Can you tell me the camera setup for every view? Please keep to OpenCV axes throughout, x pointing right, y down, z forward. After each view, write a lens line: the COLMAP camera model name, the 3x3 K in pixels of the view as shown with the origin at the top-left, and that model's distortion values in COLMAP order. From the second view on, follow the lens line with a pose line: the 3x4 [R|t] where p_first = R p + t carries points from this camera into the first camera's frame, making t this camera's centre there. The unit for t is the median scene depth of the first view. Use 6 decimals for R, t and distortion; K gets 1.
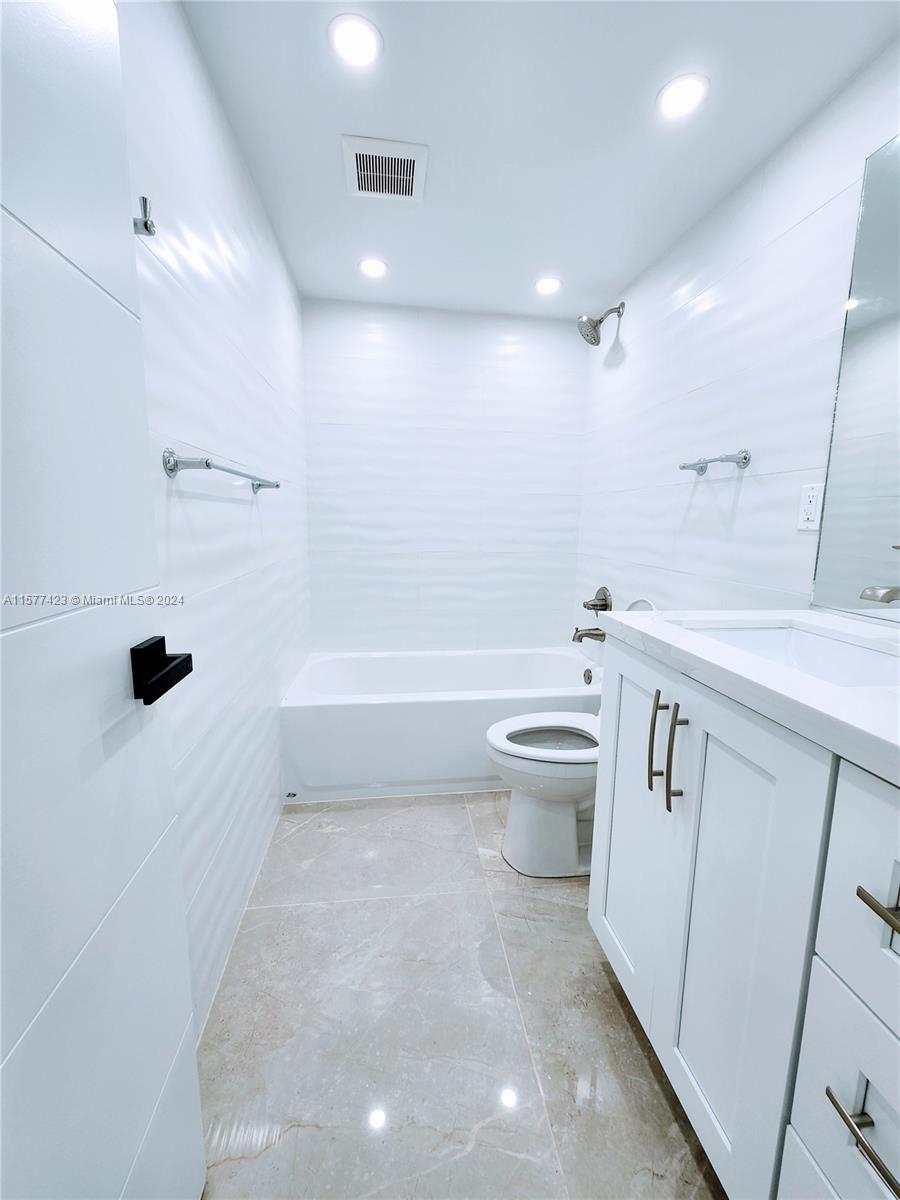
lens RADIAL K [[492.0, 0, 452.6], [0, 492.0, 595.8], [0, 0, 1]] dist [0.004921, -0.005092]
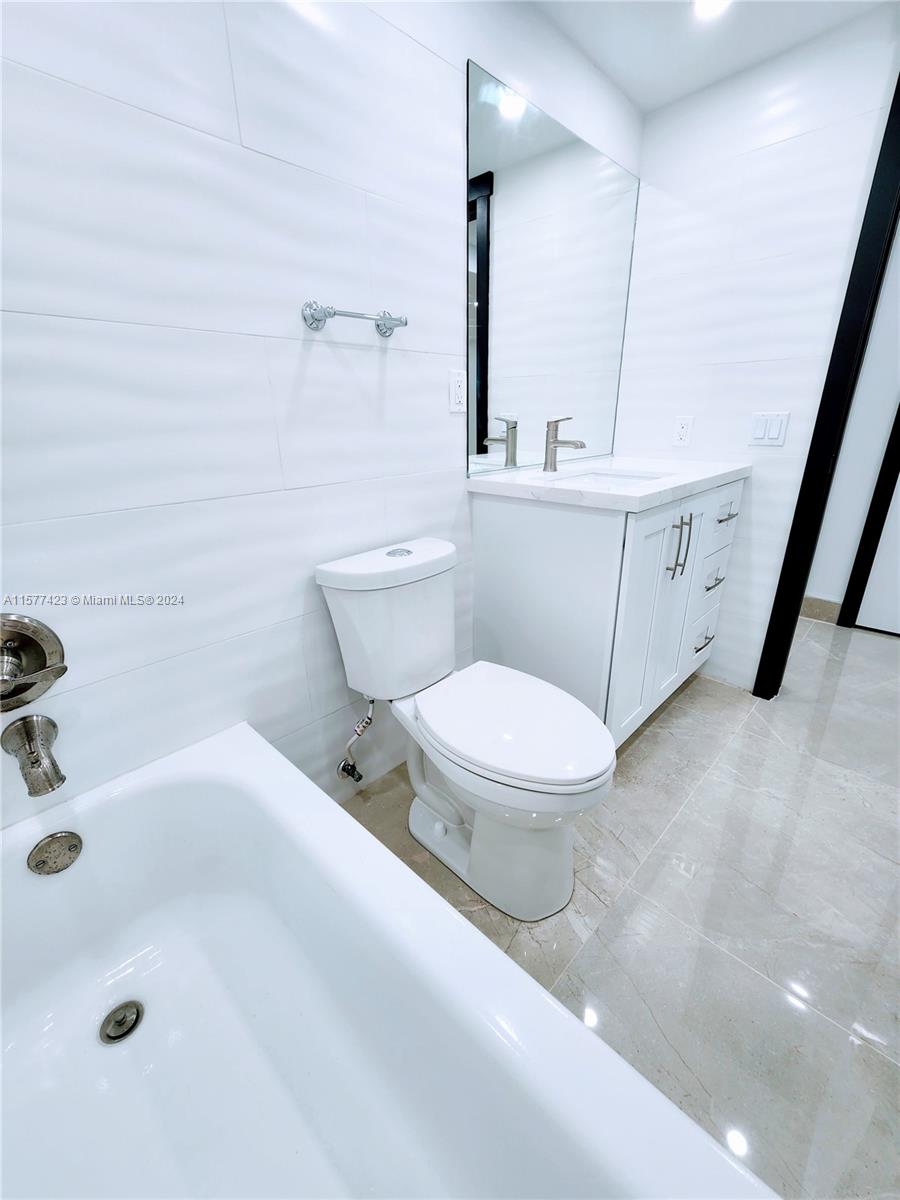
lens RADIAL K [[492.0, 0, 452.6], [0, 492.0, 595.8], [0, 0, 1]] dist [0.004921, -0.005092]
pose [[-0.628094, -0.278996, 0.726401, -0.207374], [0.120235, 0.887505, 0.444836, -0.225492], [-0.768792, 0.366738, -0.523891, 1.497651]]
